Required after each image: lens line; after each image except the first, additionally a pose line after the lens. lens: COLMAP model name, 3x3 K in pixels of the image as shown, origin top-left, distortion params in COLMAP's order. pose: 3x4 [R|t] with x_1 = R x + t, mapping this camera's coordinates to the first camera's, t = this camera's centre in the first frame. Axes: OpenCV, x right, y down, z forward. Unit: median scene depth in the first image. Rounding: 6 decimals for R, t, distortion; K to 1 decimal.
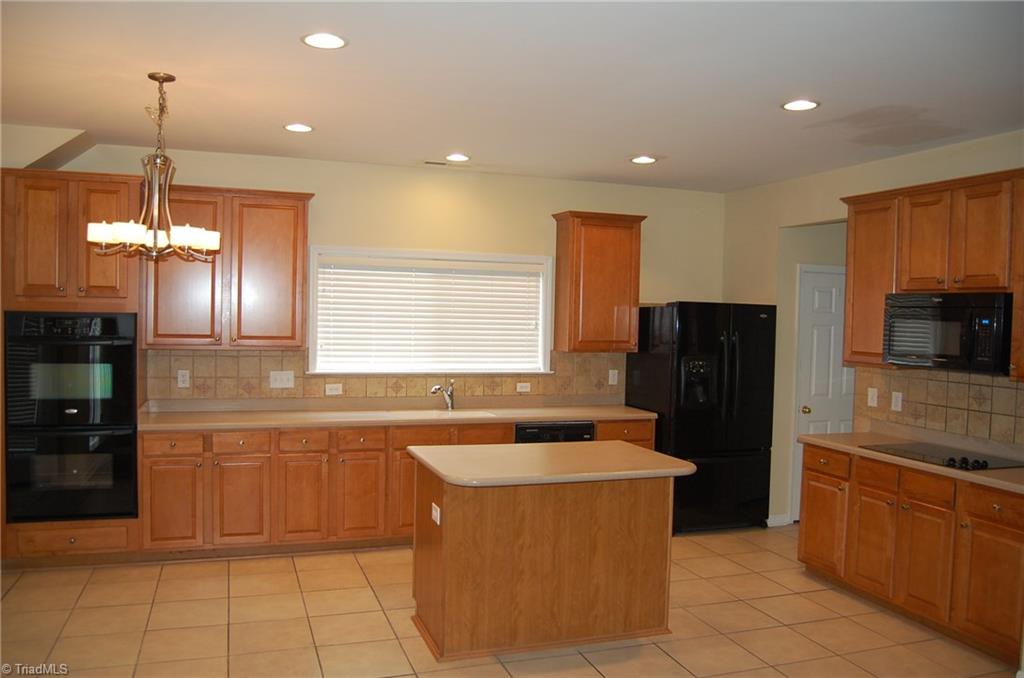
lens RADIAL K [[806.5, 0, 512.0], [0, 806.5, 339.0], [0, 0, 1]] dist [-0.110175, 0.067565]
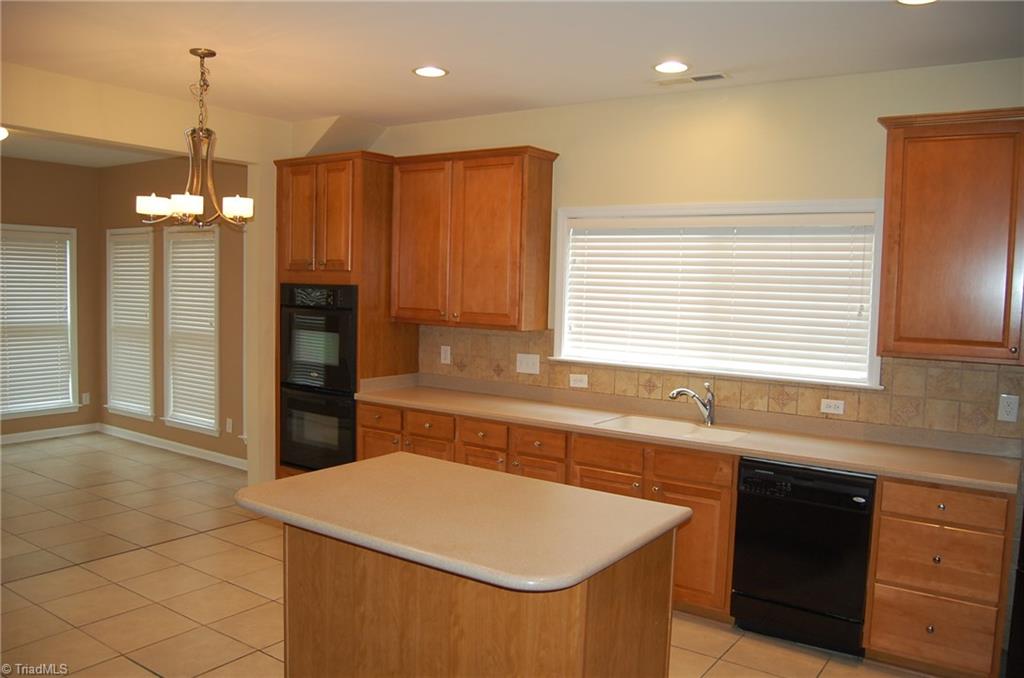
lens RADIAL K [[806.5, 0, 512.0], [0, 806.5, 339.0], [0, 0, 1]] dist [-0.110175, 0.067565]
pose [[0.577086, 0.050031, -0.815150, 0.411545], [-0.040023, 0.998655, 0.032960, -0.004944], [0.815702, 0.013604, 0.578312, 0.459841]]
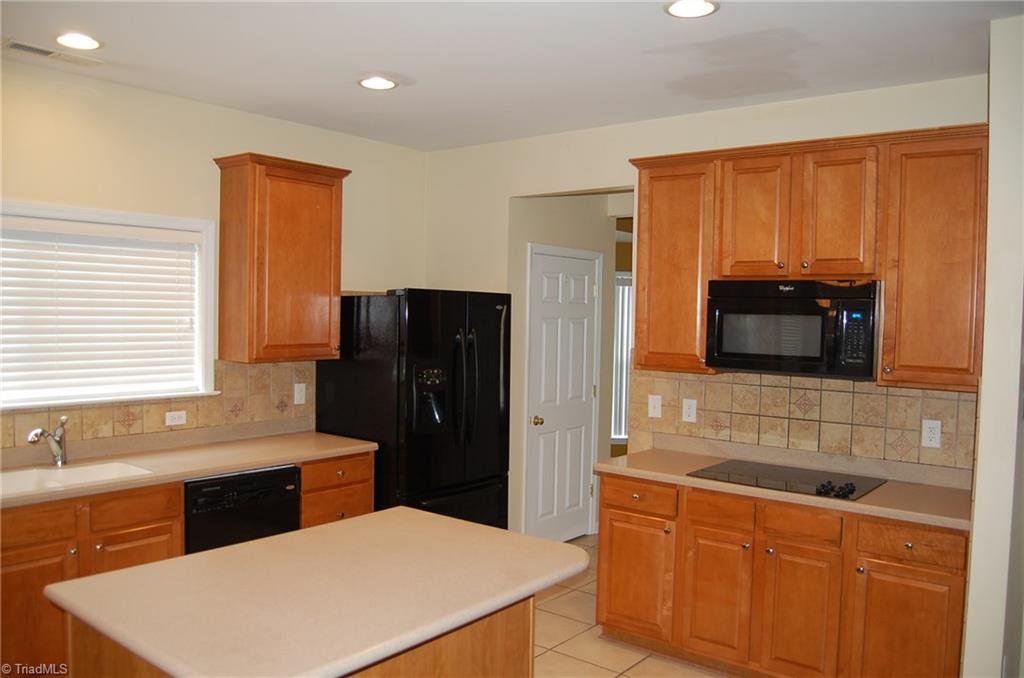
lens RADIAL K [[806.5, 0, 512.0], [0, 806.5, 339.0], [0, 0, 1]] dist [-0.110175, 0.067565]
pose [[0.850366, -0.025338, 0.525582, -0.097744], [0.017128, 0.999644, 0.020480, -0.014397], [-0.525913, -0.008414, 0.850497, 0.332023]]
